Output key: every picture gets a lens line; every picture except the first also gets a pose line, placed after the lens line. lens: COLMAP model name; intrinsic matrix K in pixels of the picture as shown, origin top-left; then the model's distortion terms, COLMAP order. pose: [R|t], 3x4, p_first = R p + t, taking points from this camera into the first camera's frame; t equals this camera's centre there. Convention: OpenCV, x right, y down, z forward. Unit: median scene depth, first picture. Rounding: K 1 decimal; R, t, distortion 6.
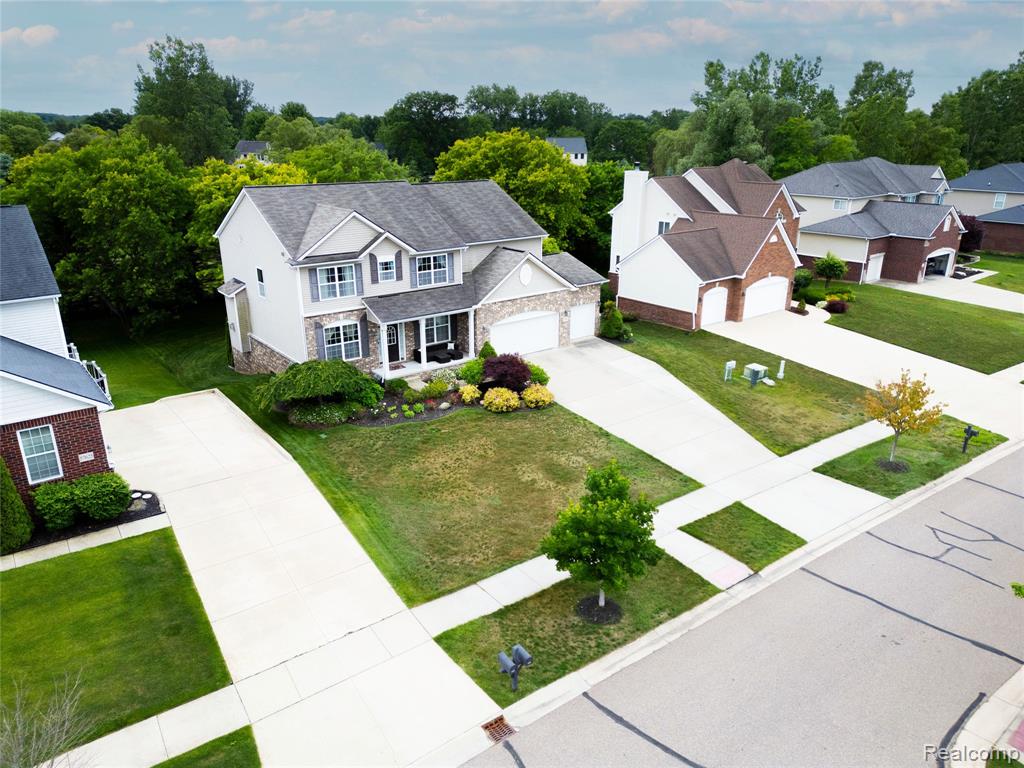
lens RADIAL K [[708.3, 0, 508.7], [0, 708.3, 385.1], [0, 0, 1]] dist [0.104869, -0.125470]
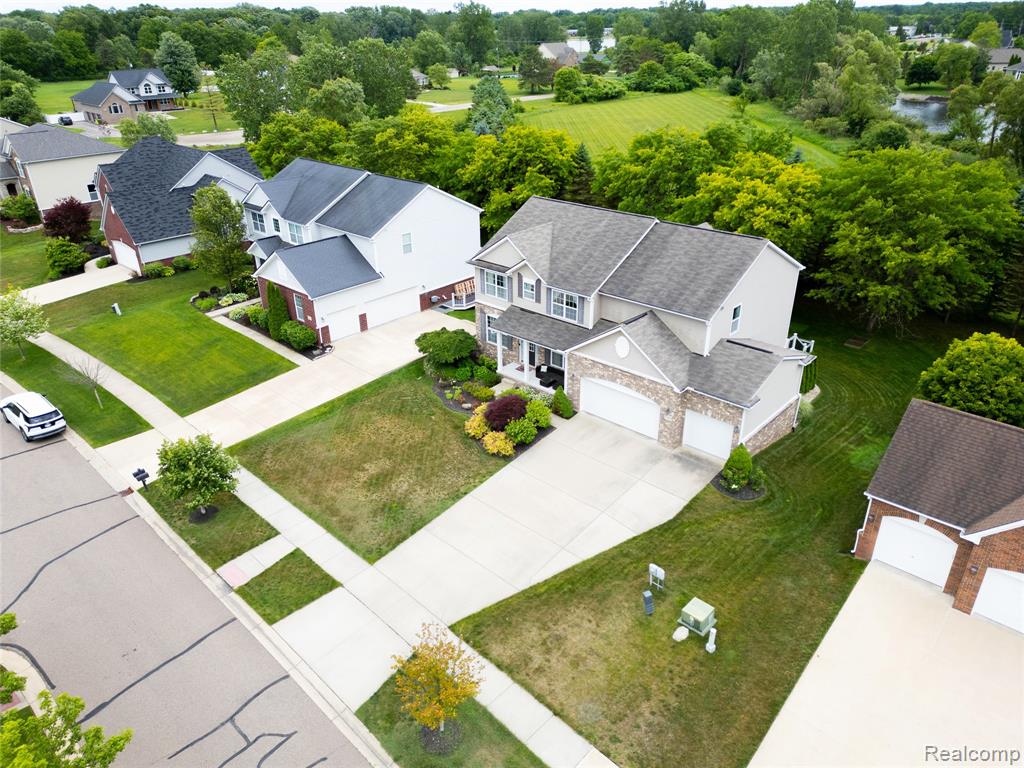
lens RADIAL K [[713.9, 0, 510.3], [0, 713.9, 377.9], [0, 0, 1]] dist [0.090139, -0.093306]
pose [[0.166942, 0.436764, -0.883950, 0.929121], [-0.317939, 0.872487, 0.371054, -0.464292], [0.933298, 0.219098, 0.284519, 0.673356]]
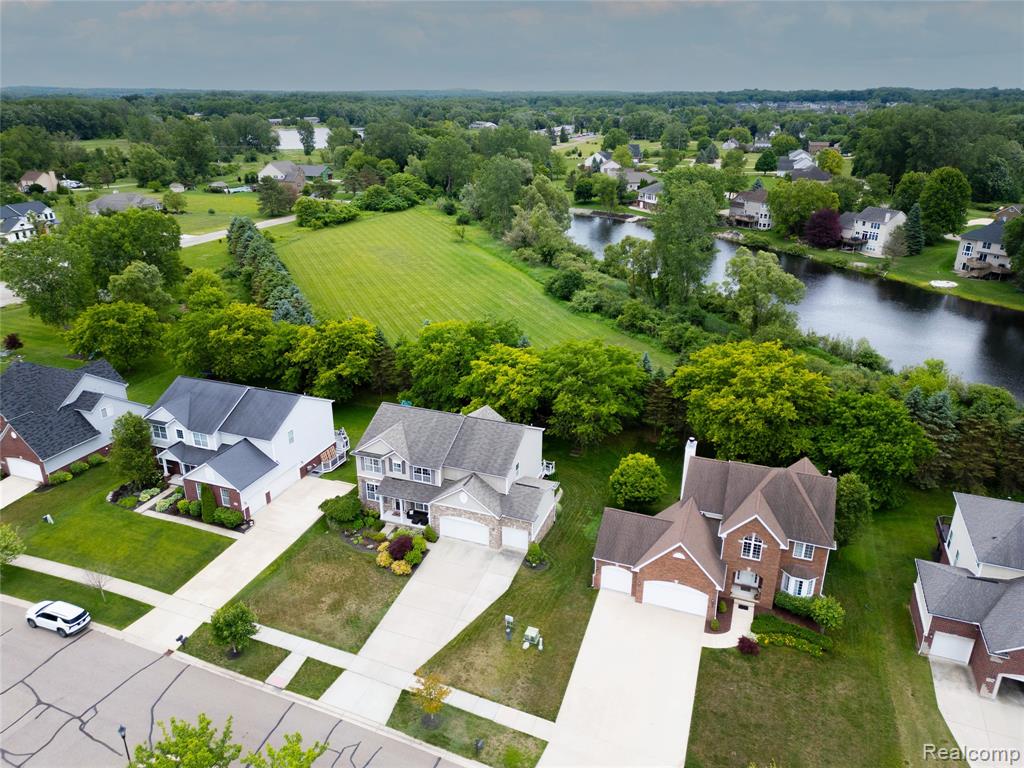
lens RADIAL K [[713.9, 0, 510.3], [0, 713.9, 377.9], [0, 0, 1]] dist [0.090139, -0.093306]
pose [[0.522367, 0.314361, -0.792660, 1.459090], [-0.288099, 0.939967, 0.182923, -0.837363], [0.802578, 0.132812, 0.581575, 0.086530]]
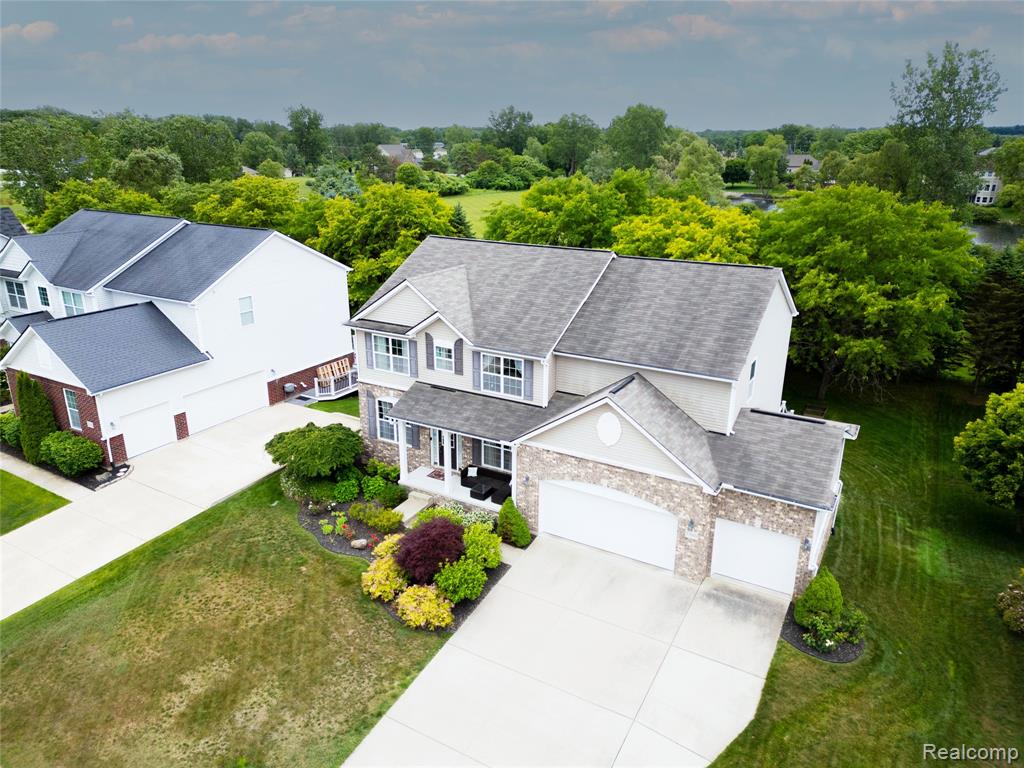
lens RADIAL K [[713.9, 0, 510.3], [0, 713.9, 377.9], [0, 0, 1]] dist [0.090139, -0.093306]
pose [[0.379181, 0.295713, -0.876798, 0.561803], [-0.314401, 0.932360, 0.178486, -0.306850], [0.870272, 0.207987, 0.446506, 0.719486]]
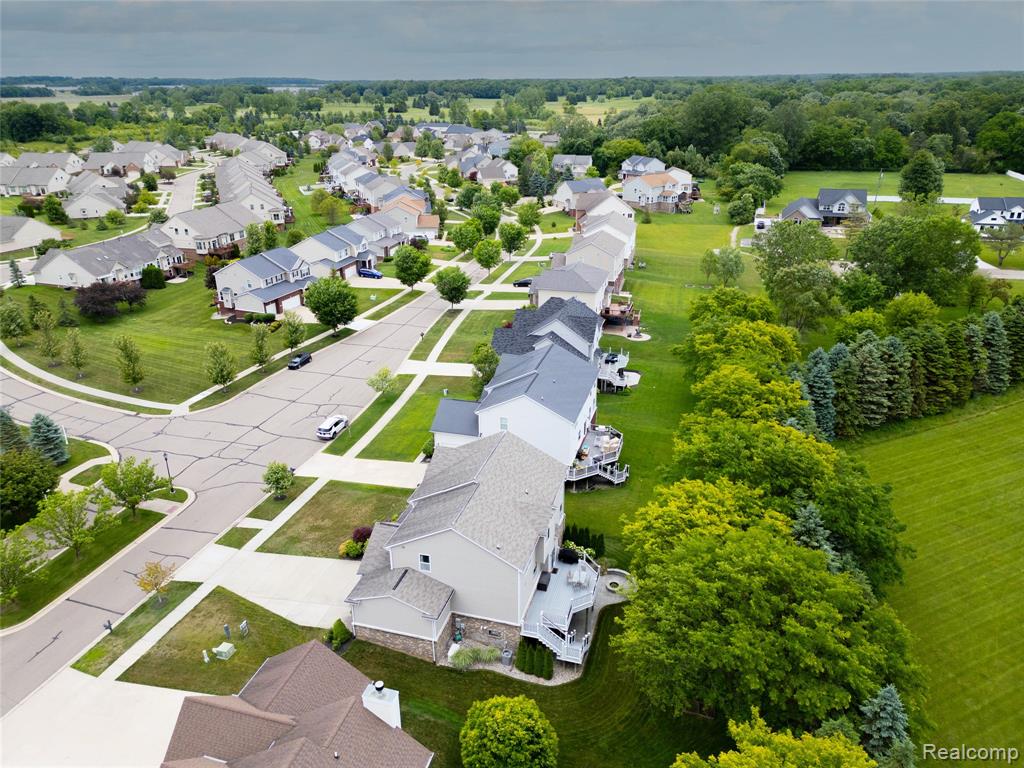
lens RADIAL K [[713.9, 0, 510.3], [0, 713.9, 377.9], [0, 0, 1]] dist [0.090139, -0.093306]
pose [[-0.809306, 0.231001, -0.540057, 0.604186], [-0.188816, 0.768316, 0.611587, -1.543214], [0.556212, 0.596933, -0.578187, 2.029344]]
